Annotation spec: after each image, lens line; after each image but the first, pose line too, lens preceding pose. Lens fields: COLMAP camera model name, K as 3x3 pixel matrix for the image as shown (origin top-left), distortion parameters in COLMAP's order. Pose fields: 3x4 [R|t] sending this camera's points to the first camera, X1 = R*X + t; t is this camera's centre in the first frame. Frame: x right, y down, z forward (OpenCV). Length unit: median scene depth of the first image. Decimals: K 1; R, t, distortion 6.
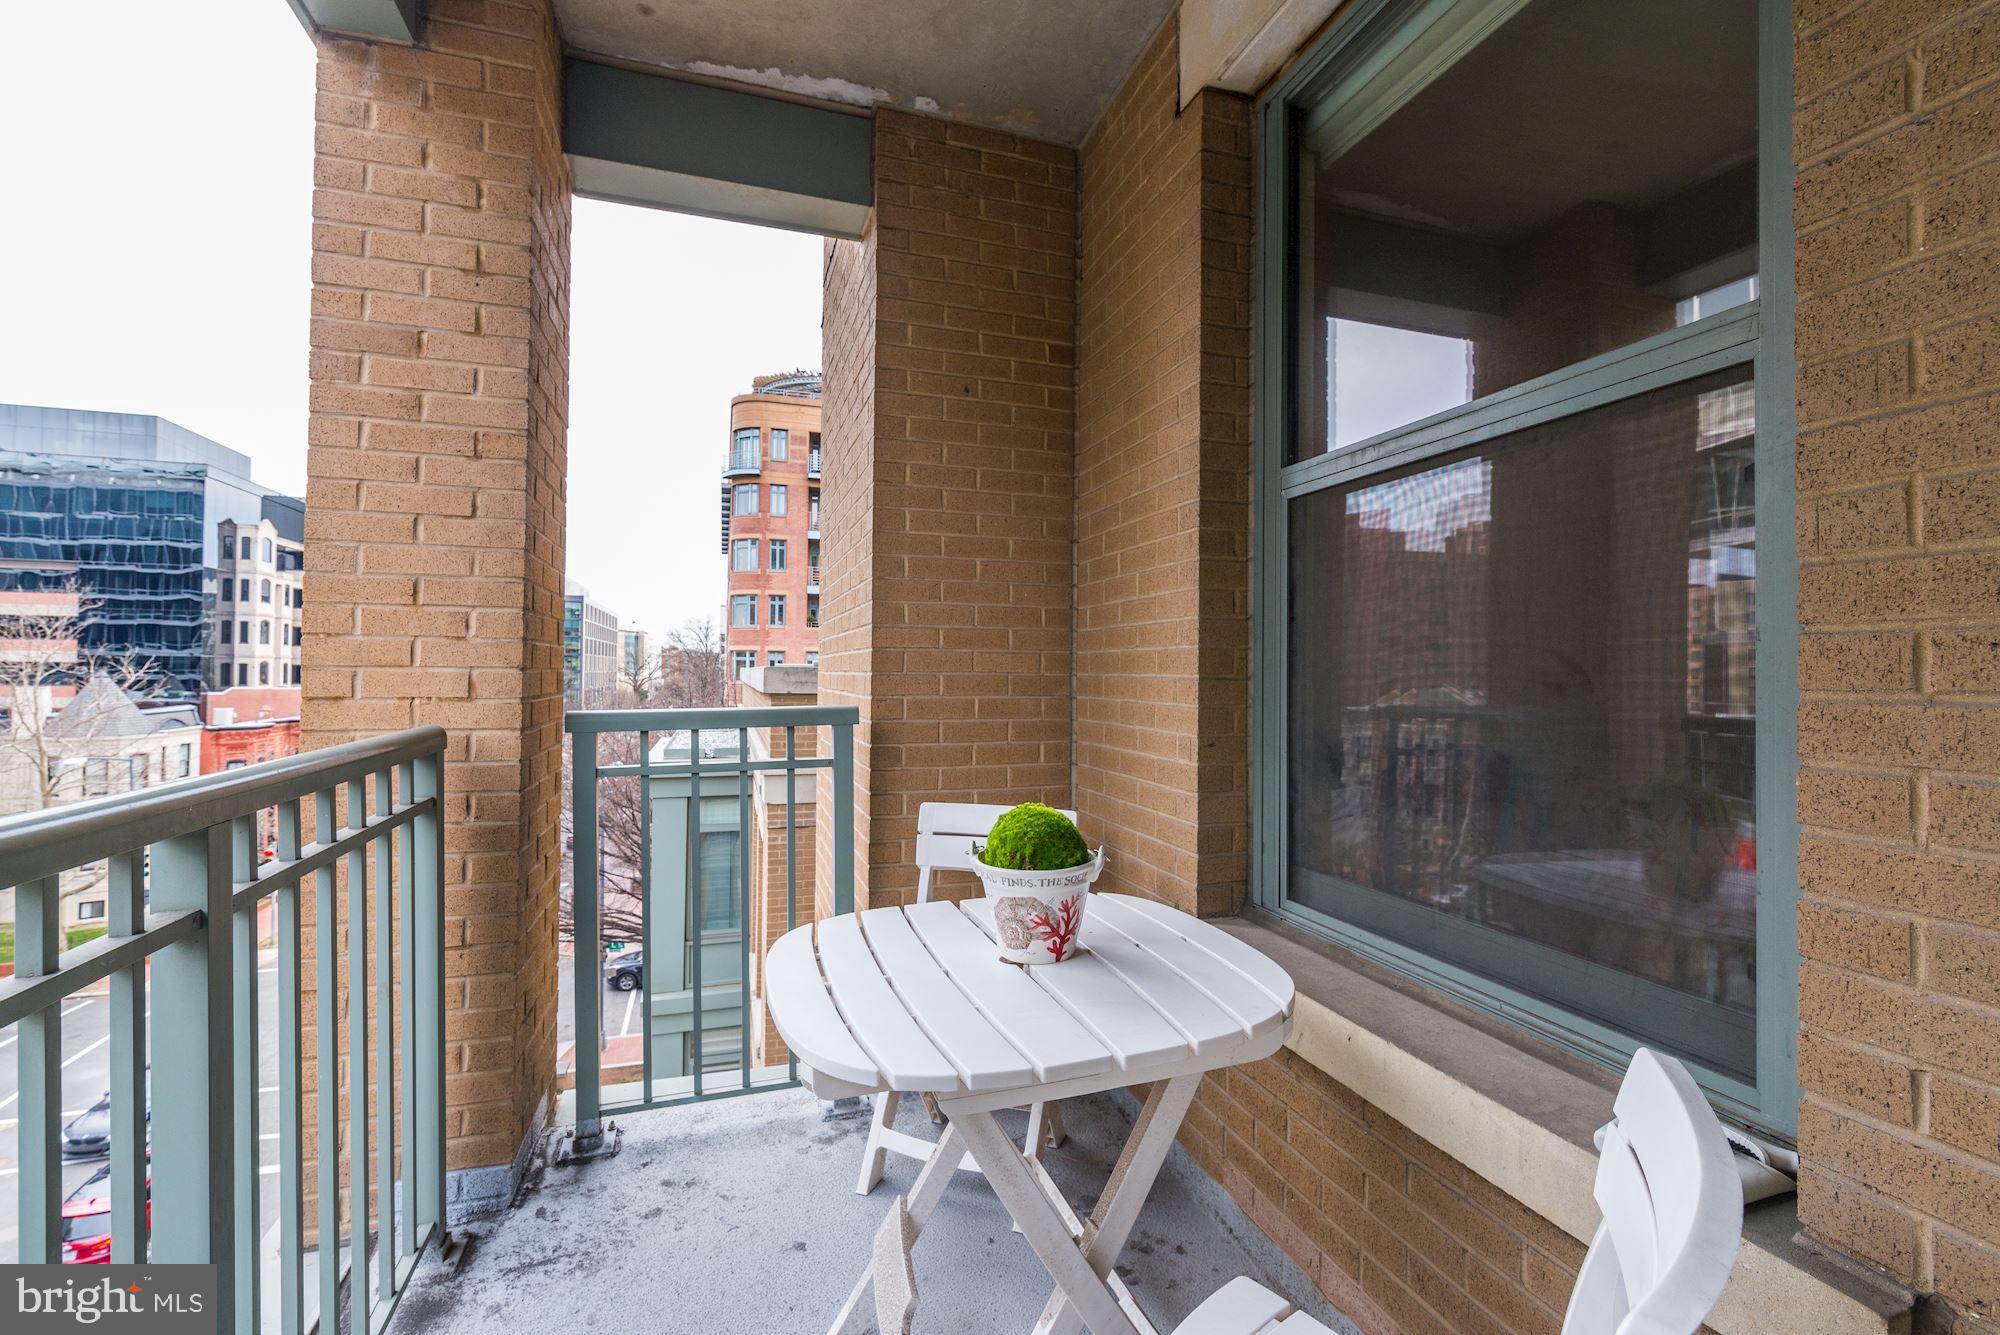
lens RADIAL K [[873.5, 0, 1001.9], [0, 873.5, 671.6], [0, 0, 1]] dist [-0.004830, -0.000382]
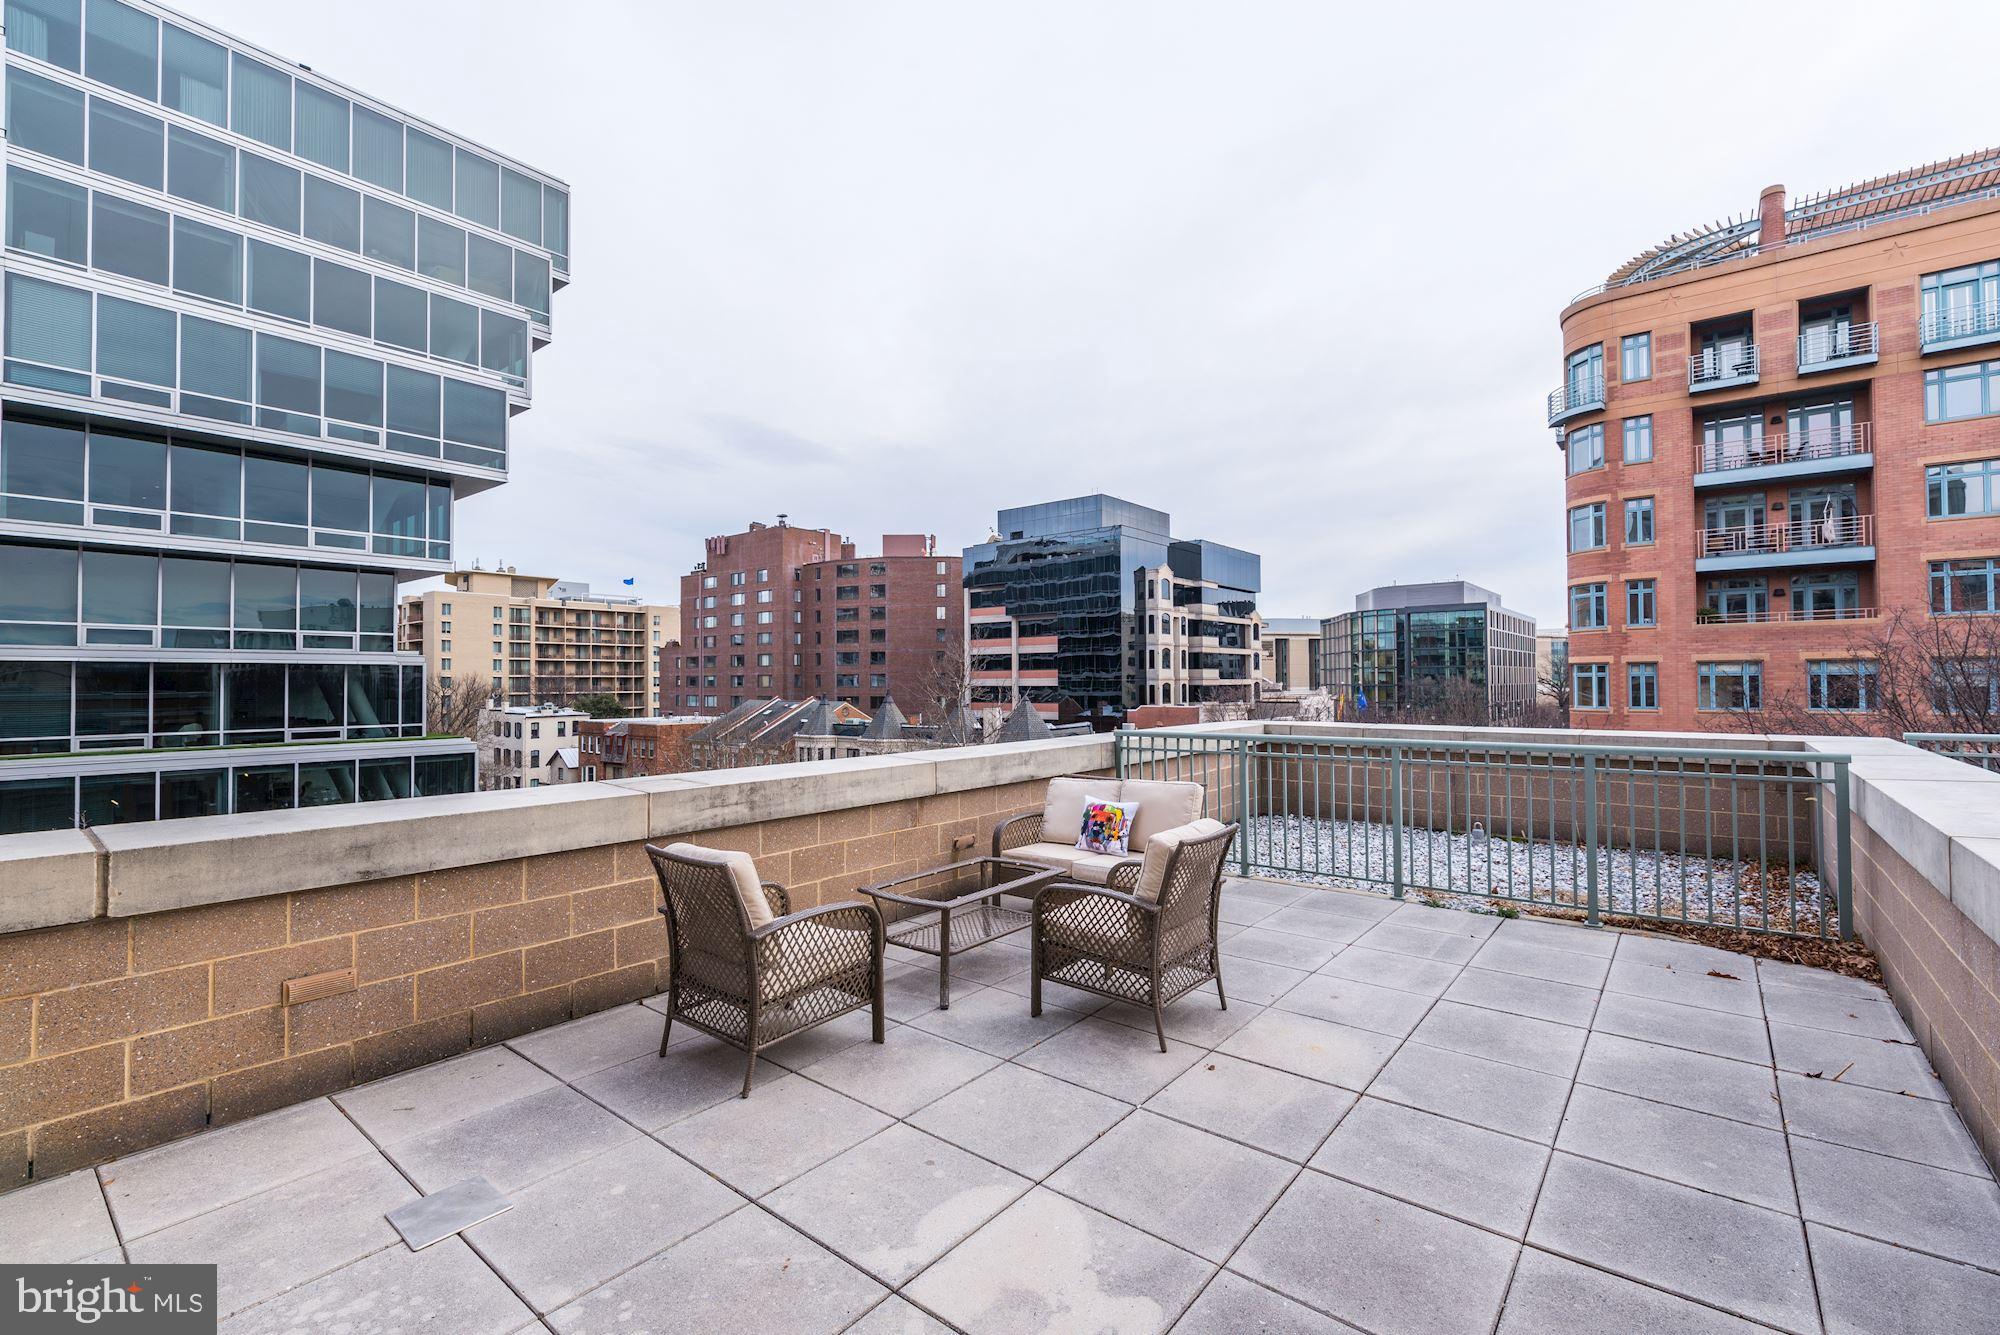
lens RADIAL K [[873.5, 0, 1004.3], [0, 873.5, 668.9], [0, 0, 1]] dist [-0.004830, -0.000382]
pose [[0.543603, -0.025848, -0.838945, 0.037160], [0.013267, 0.999665, -0.022204, -0.010443], [0.839238, 0.000940, 0.543764, 0.223471]]
